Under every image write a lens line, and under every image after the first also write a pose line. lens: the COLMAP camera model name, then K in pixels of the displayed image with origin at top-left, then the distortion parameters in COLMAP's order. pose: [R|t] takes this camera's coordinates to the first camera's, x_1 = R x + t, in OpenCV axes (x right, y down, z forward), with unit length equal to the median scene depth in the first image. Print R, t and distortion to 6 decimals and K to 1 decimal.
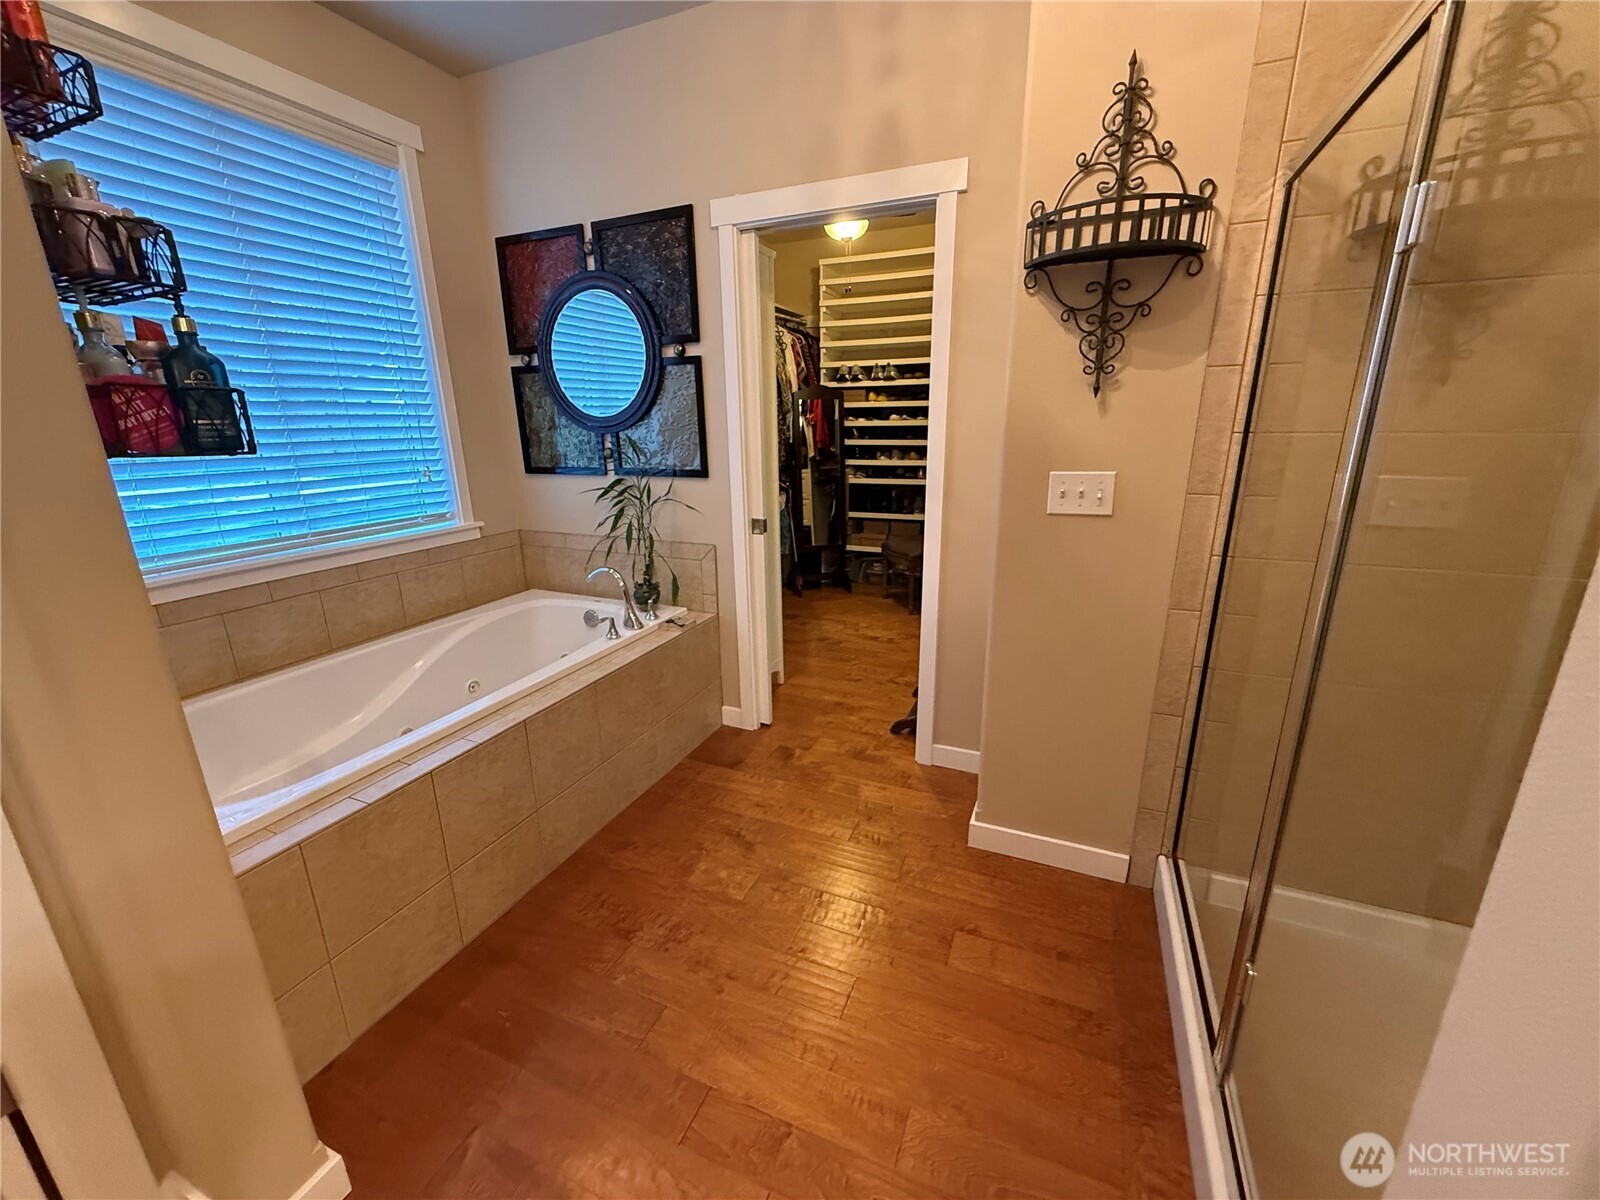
lens RADIAL K [[635.3, 0, 797.5], [0, 635.3, 599.7], [0, 0, 1]] dist [-0.003159, 0.001117]
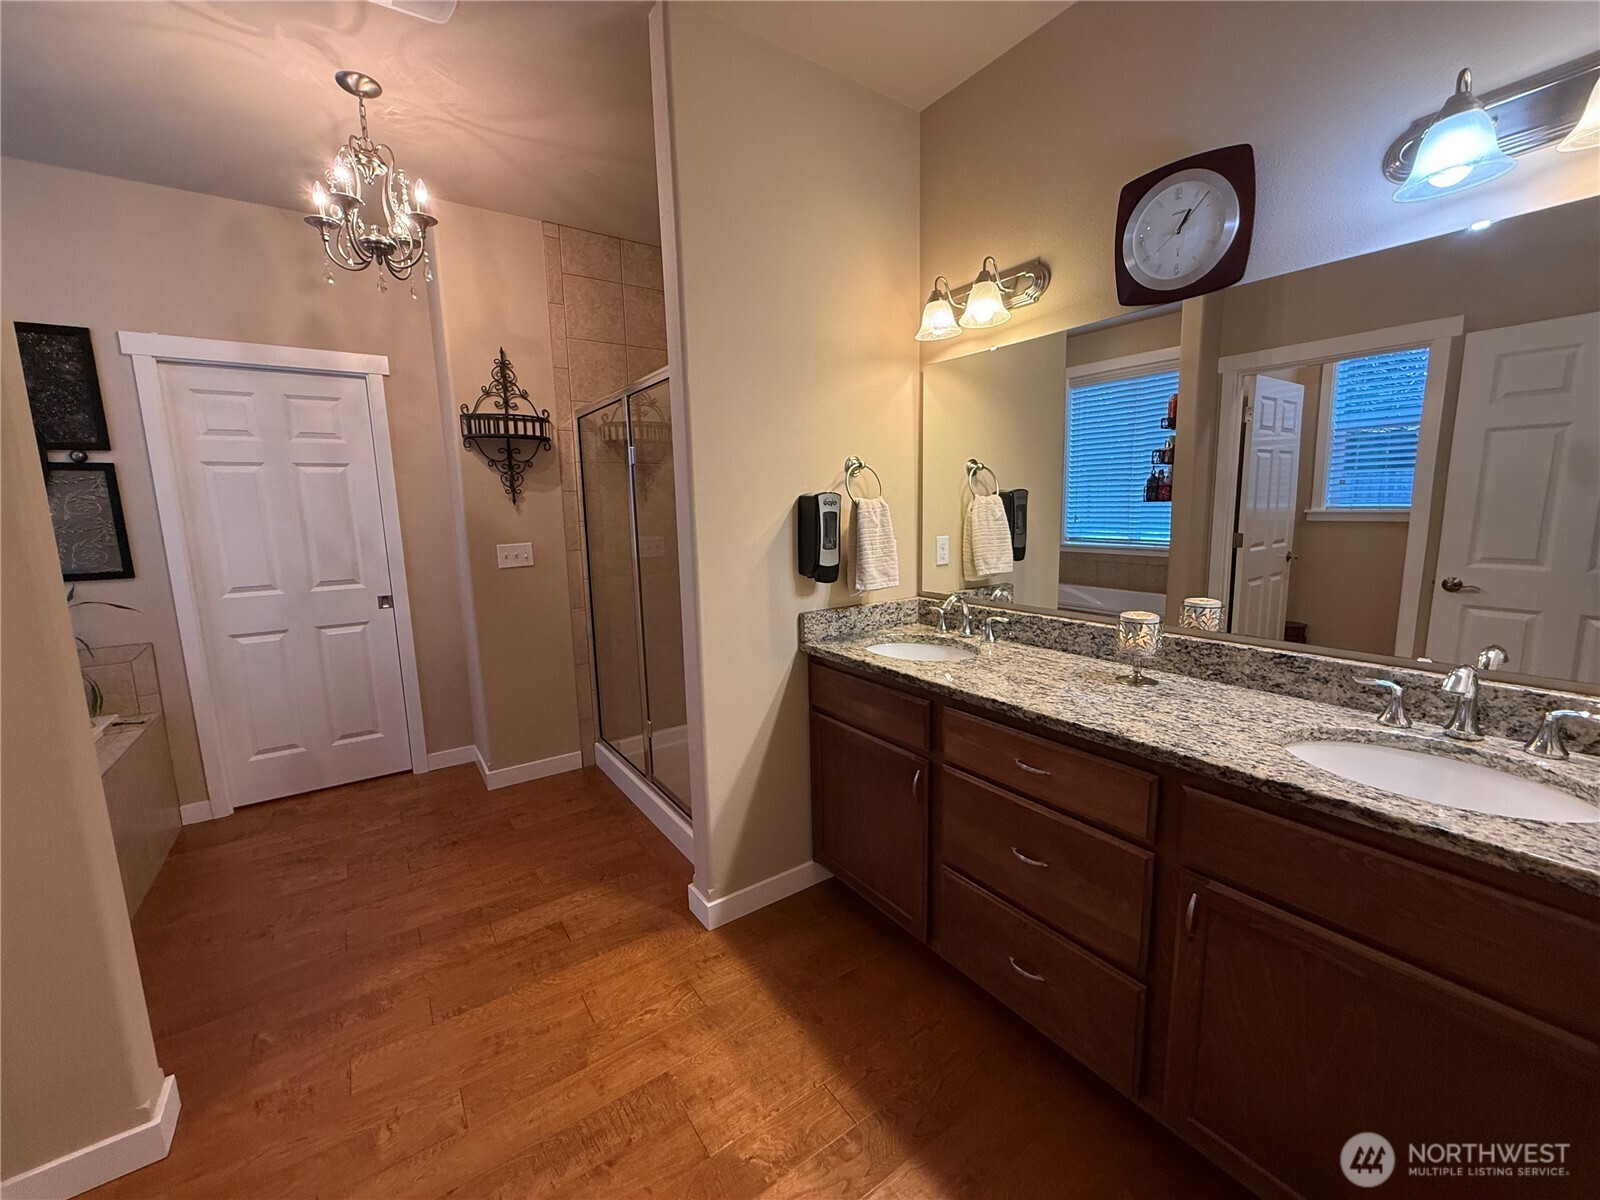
lens RADIAL K [[635.3, 0, 801.4], [0, 635.3, 602.0], [0, 0, 1]] dist [-0.003159, 0.001117]
pose [[0.523356, -0.121364, 0.843427, -0.743044], [0.249453, 0.968263, -0.015461, 0.213610], [-0.814783, 0.218487, 0.537021, -0.684846]]
